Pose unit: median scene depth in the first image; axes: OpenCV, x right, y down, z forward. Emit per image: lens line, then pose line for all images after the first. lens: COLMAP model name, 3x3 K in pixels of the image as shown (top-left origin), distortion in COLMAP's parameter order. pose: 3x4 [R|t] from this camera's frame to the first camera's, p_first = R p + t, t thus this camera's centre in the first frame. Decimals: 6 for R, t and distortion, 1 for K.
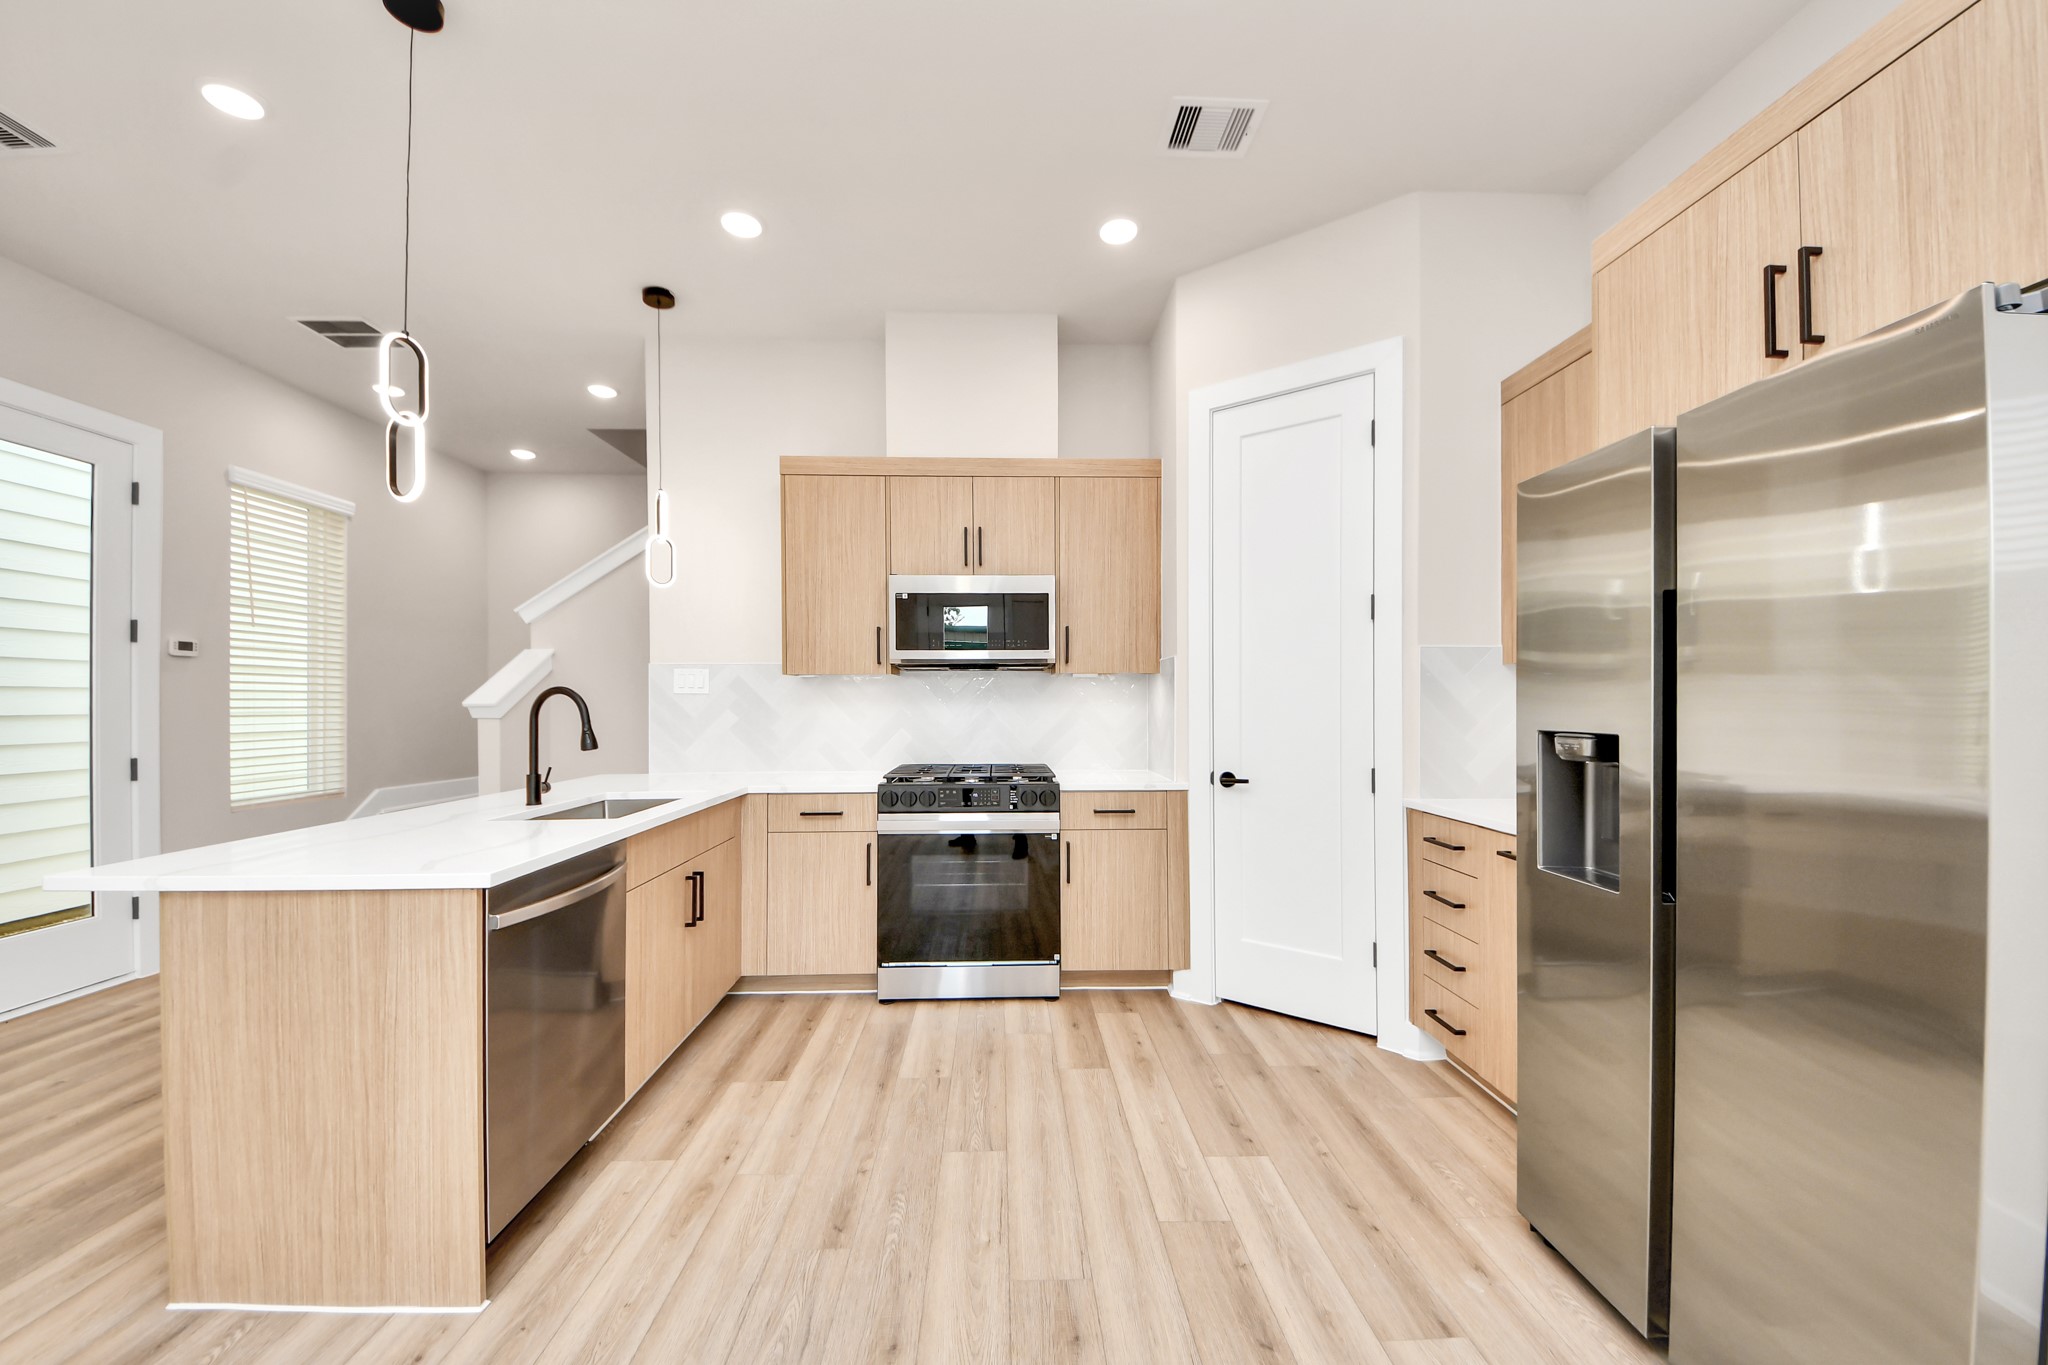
lens RADIAL K [[761.0, 0, 1028.5], [0, 761.0, 697.4], [0, 0, 1]] dist [0.042175, -0.026292]
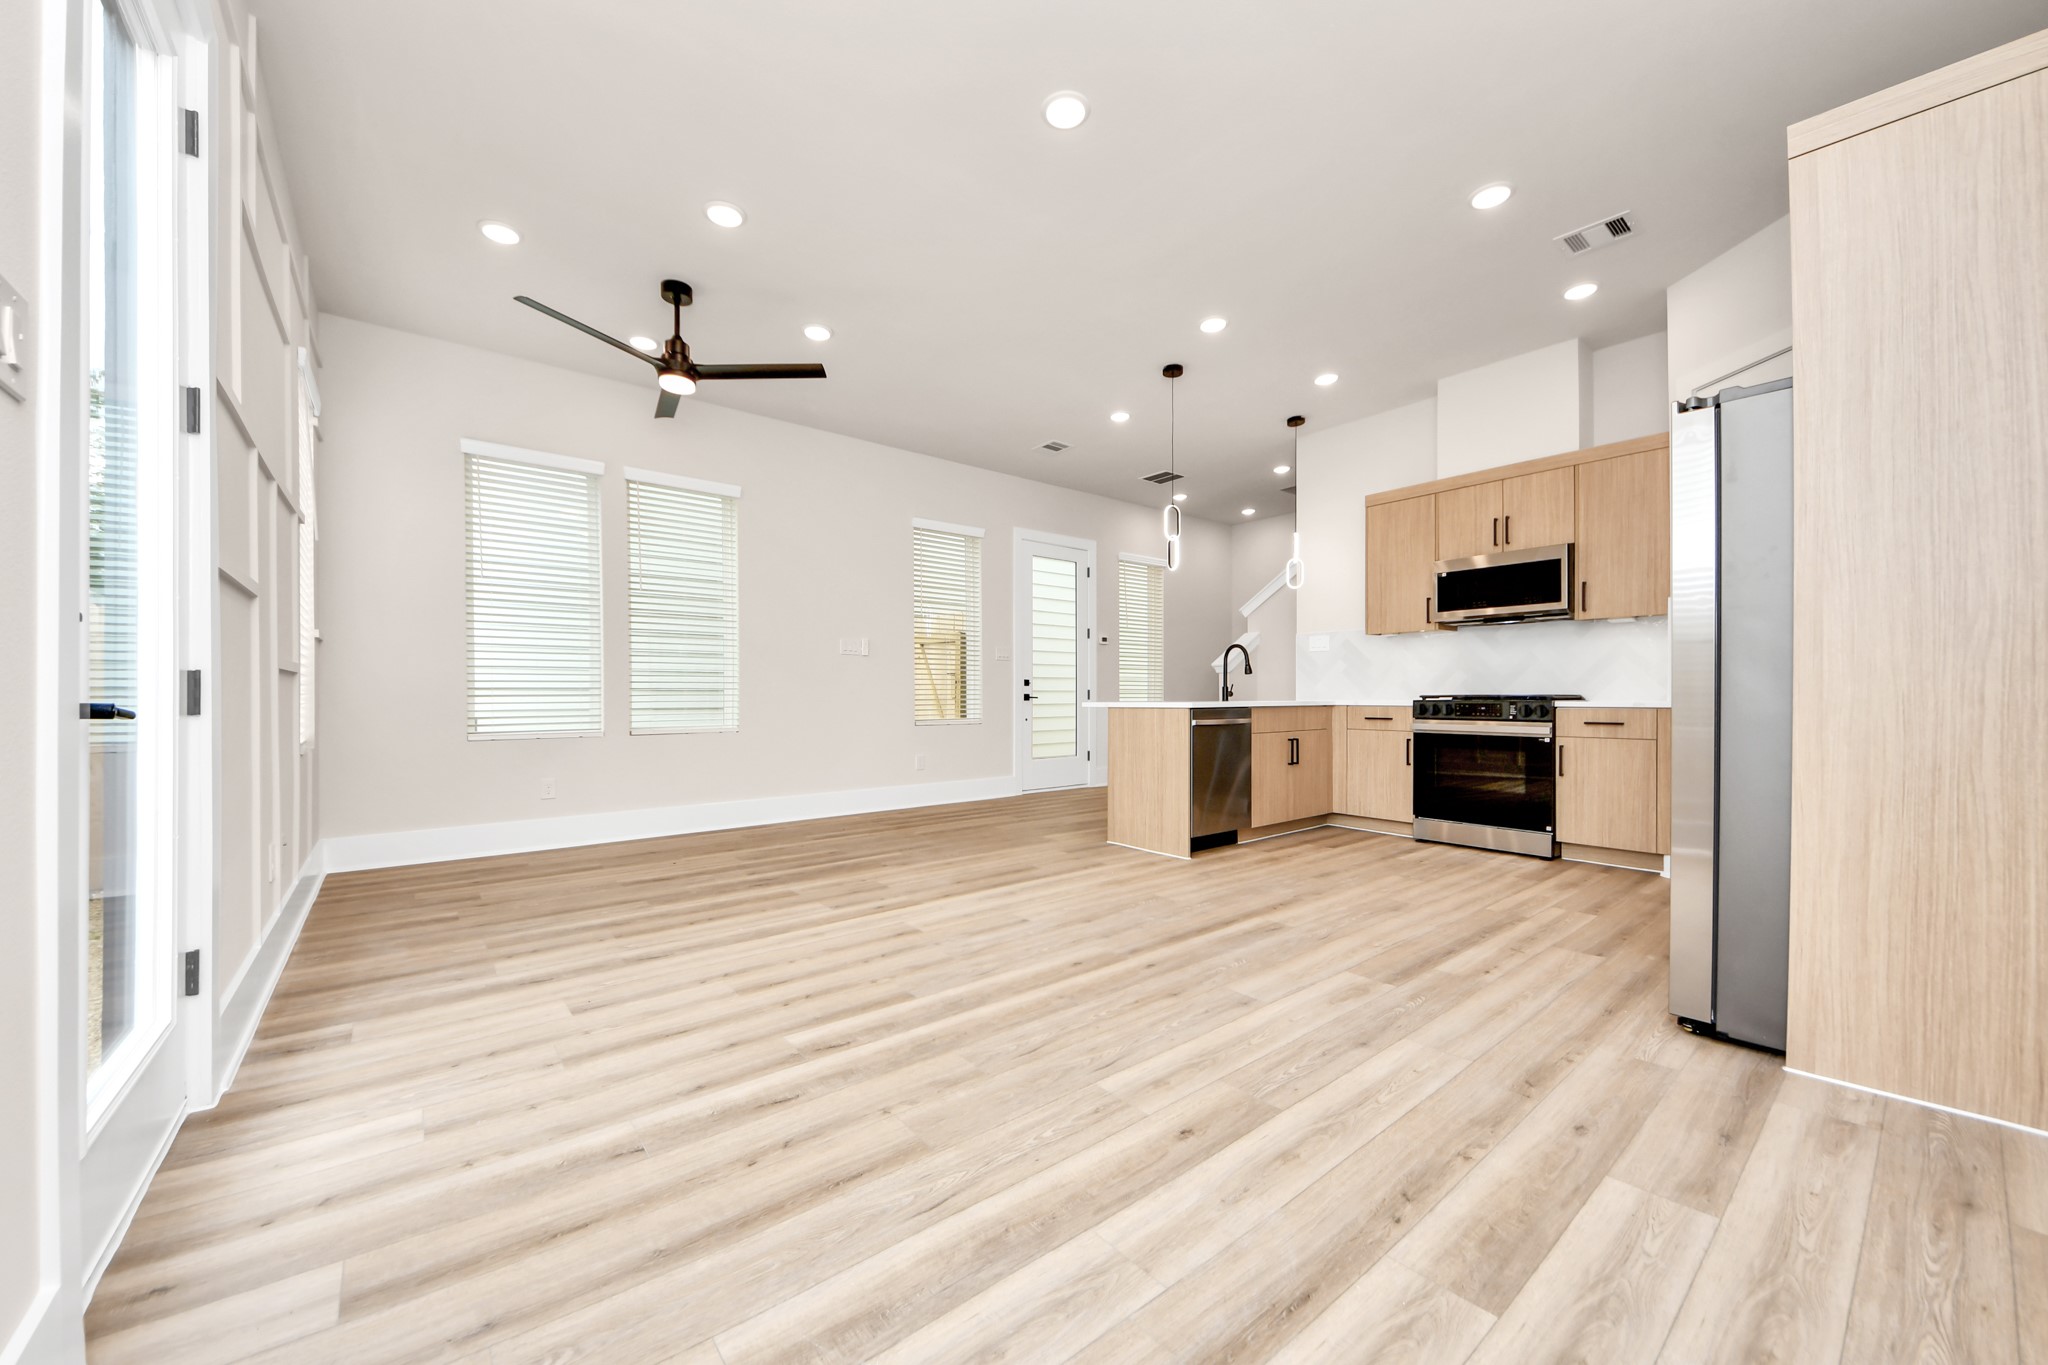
lens RADIAL K [[761.0, 0, 1028.5], [0, 761.0, 697.4], [0, 0, 1]] dist [0.042175, -0.026292]
pose [[0.610576, 0.003602, -0.791950, 0.556974], [0.002903, 0.999973, 0.006787, 0.095779], [0.791953, -0.006443, 0.610549, -0.564291]]
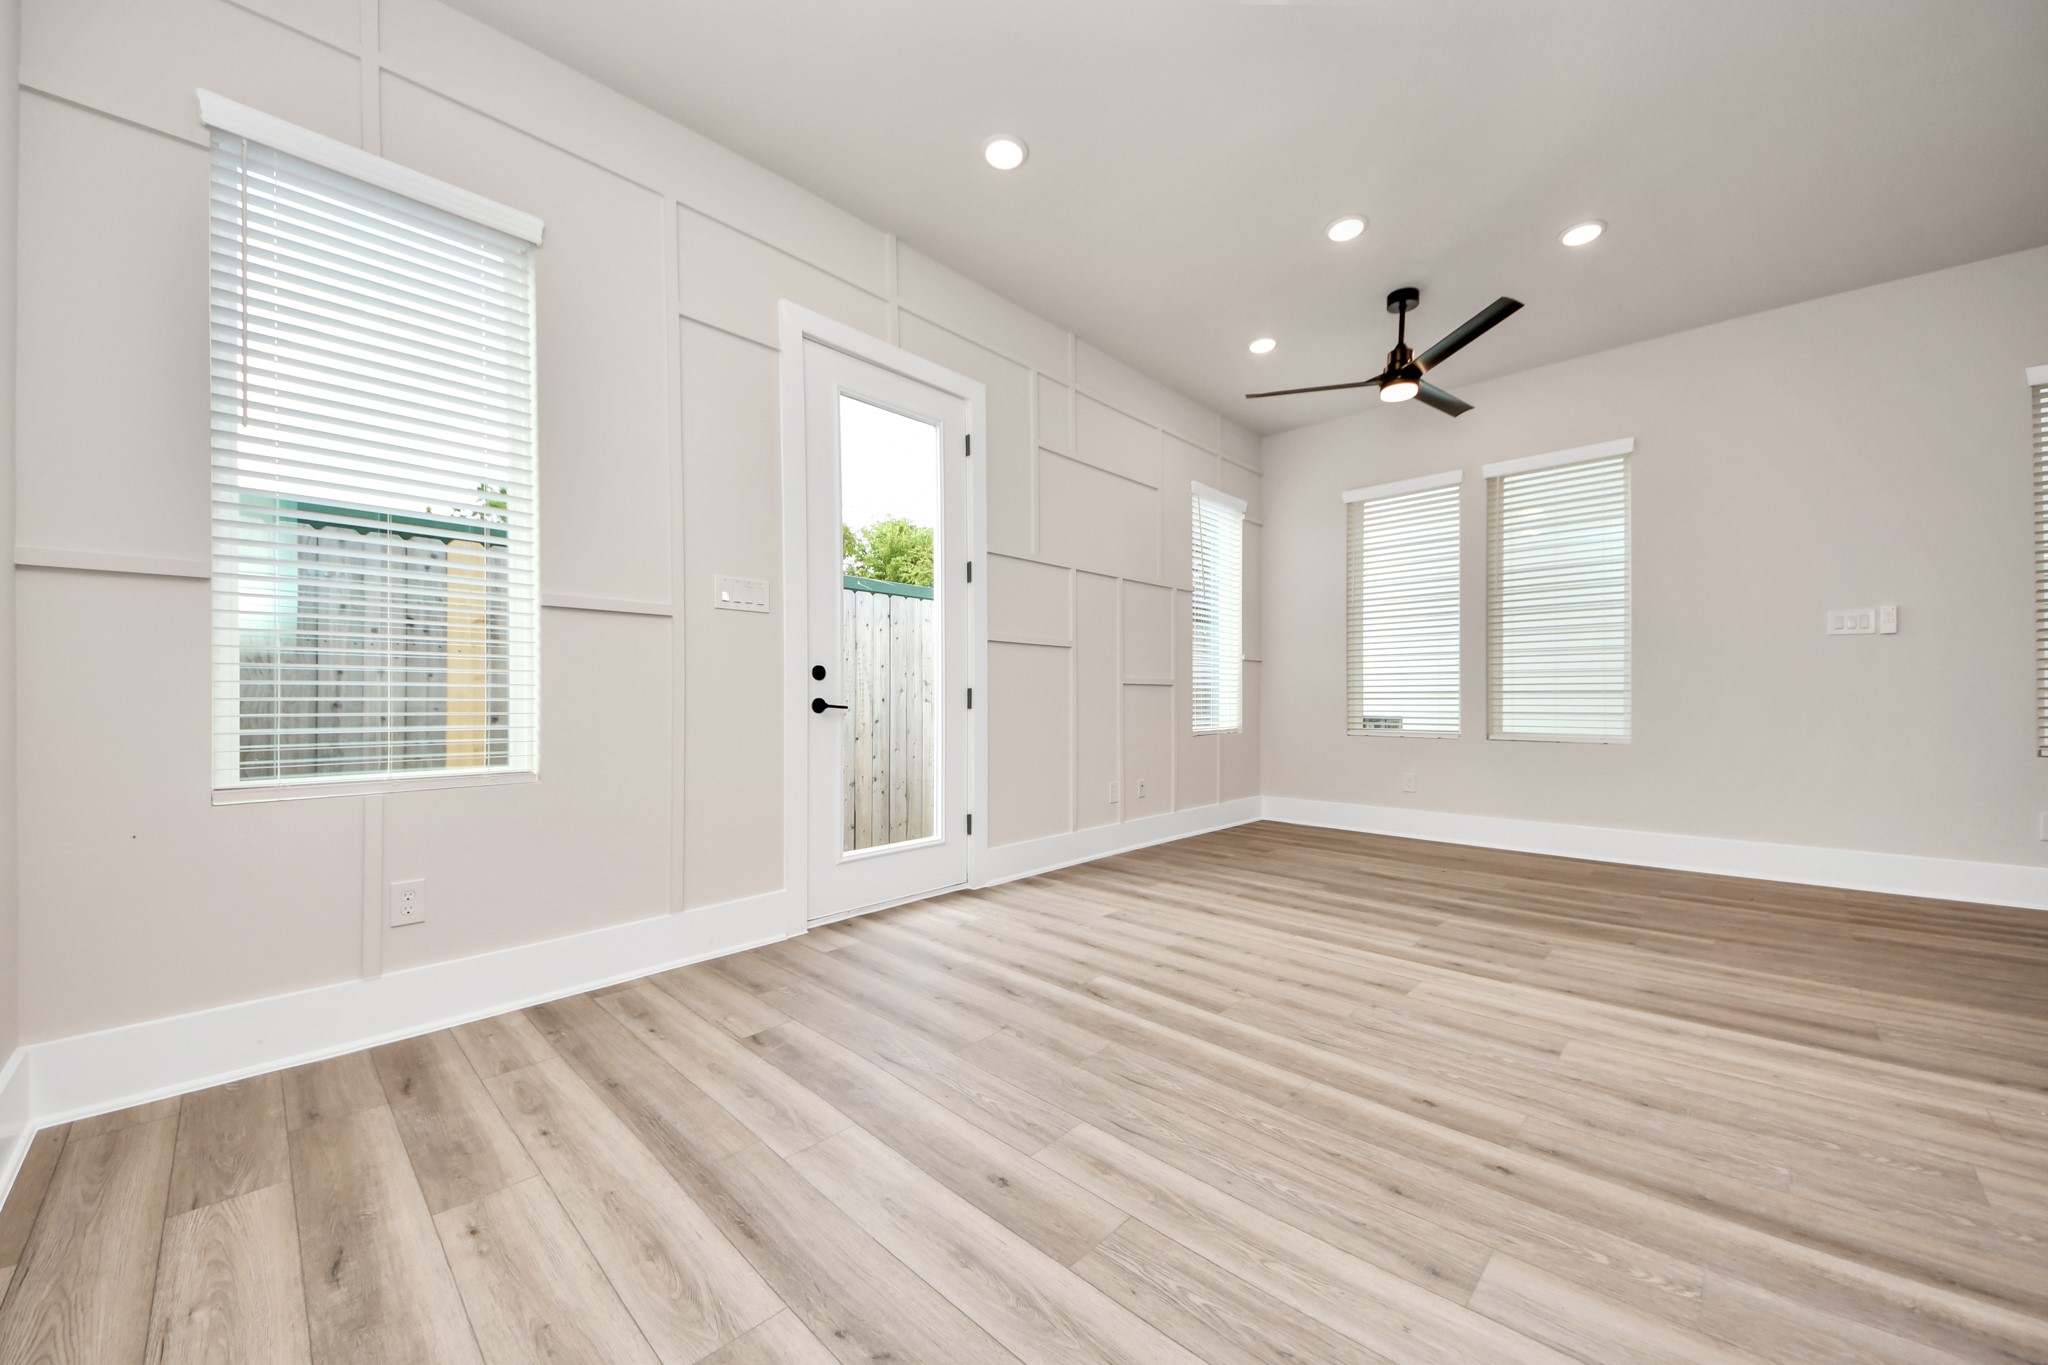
lens RADIAL K [[761.5, 0, 1023.0], [0, 761.5, 676.4], [0, 0, 1]] dist [0.015431, -0.015922]
pose [[-0.712963, -0.020823, -0.700893, 0.531835], [-0.003027, 0.999641, -0.026619, 0.099794], [0.701195, -0.016857, -0.712770, 0.208760]]
